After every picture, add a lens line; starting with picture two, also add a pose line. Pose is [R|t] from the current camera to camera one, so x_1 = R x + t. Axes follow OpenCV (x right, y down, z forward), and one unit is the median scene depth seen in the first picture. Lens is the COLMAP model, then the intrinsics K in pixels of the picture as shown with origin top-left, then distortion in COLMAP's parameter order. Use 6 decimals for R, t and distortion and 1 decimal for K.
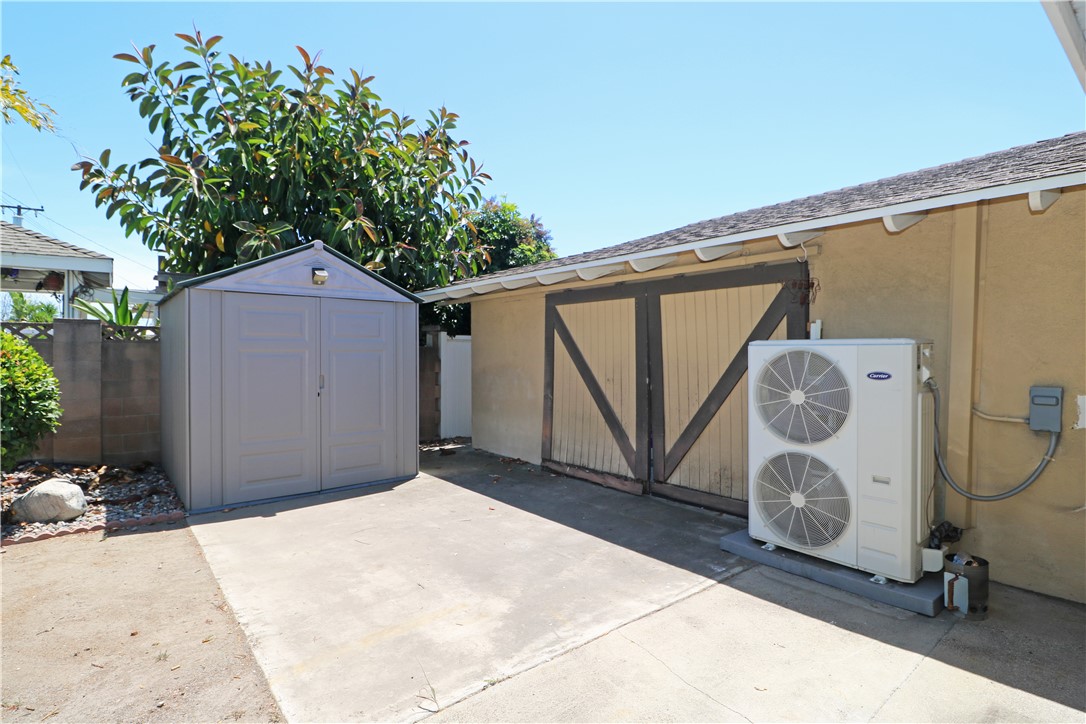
lens RADIAL K [[536.1, 0, 520.1], [0, 536.1, 361.0], [0, 0, 1]] dist [0.001501, -0.013589]
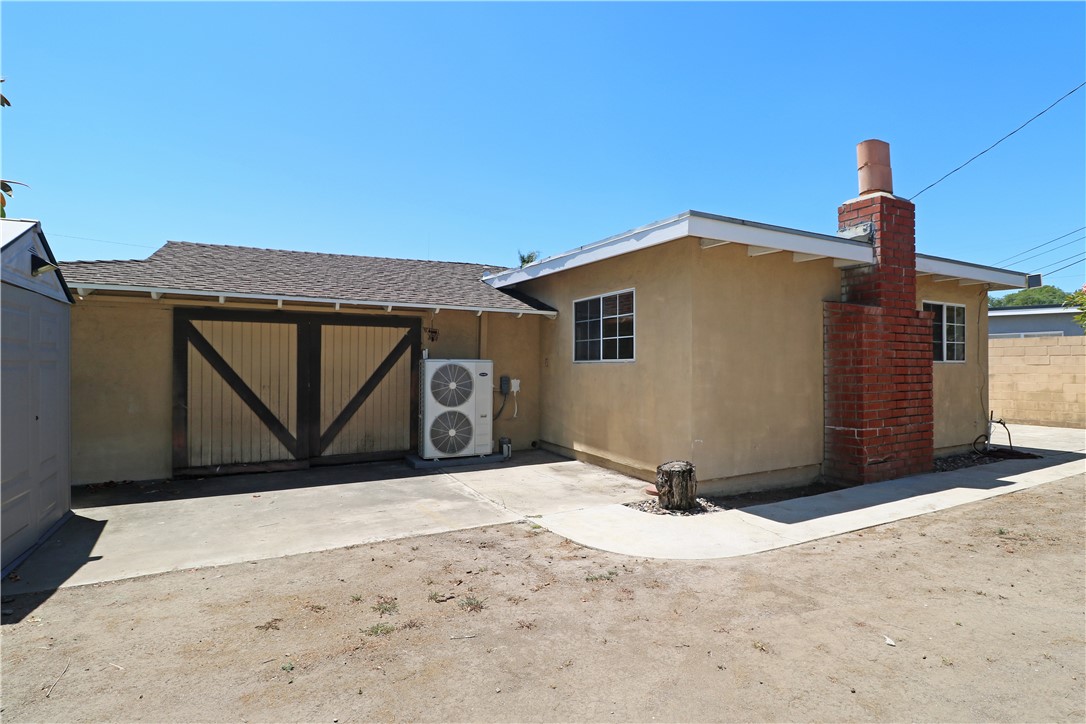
lens RADIAL K [[530.4, 0, 579.6], [0, 530.4, 362.9], [0, 0, 1]] dist [0.000611, -0.013118]
pose [[0.141101, 0.006137, 0.989976, -1.470443], [0.011858, 0.999899, -0.007889, -0.001808], [-0.989924, 0.012852, 0.141014, 0.166771]]
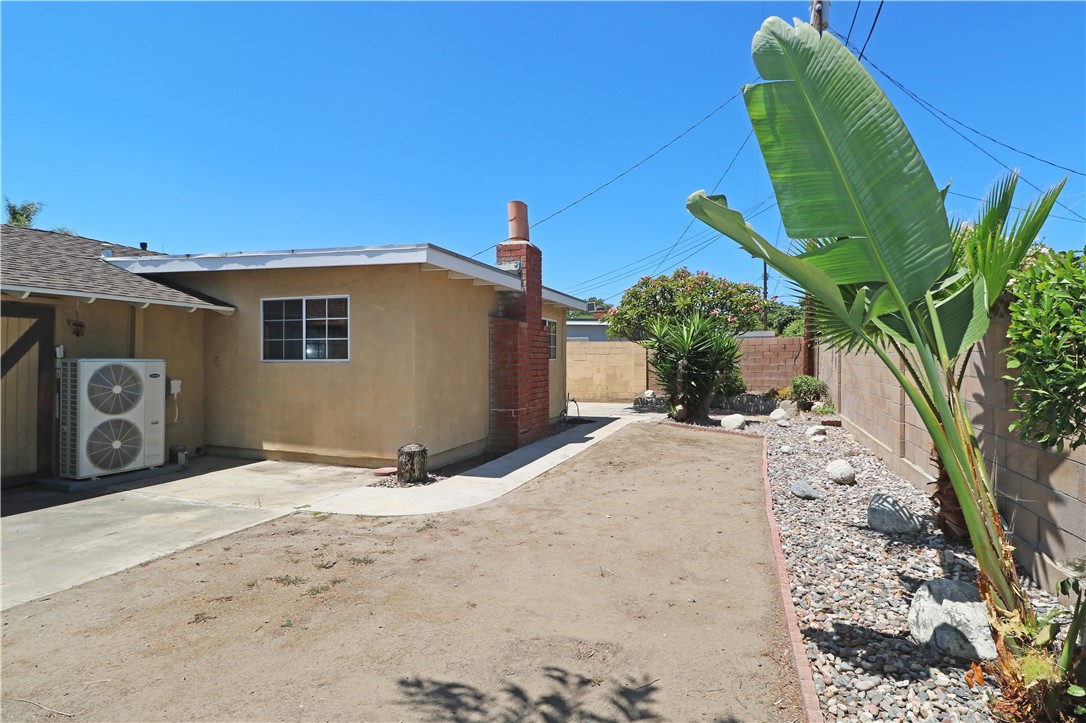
lens RADIAL K [[532.6, 0, 543.0], [0, 532.6, 361.5], [0, 0, 1]] dist [-0.000354, -0.012282]
pose [[-0.536026, -0.004716, 0.844188, -1.741029], [0.010196, 0.999875, 0.012060, -0.035541], [-0.844140, 0.015072, -0.535911, 0.690159]]
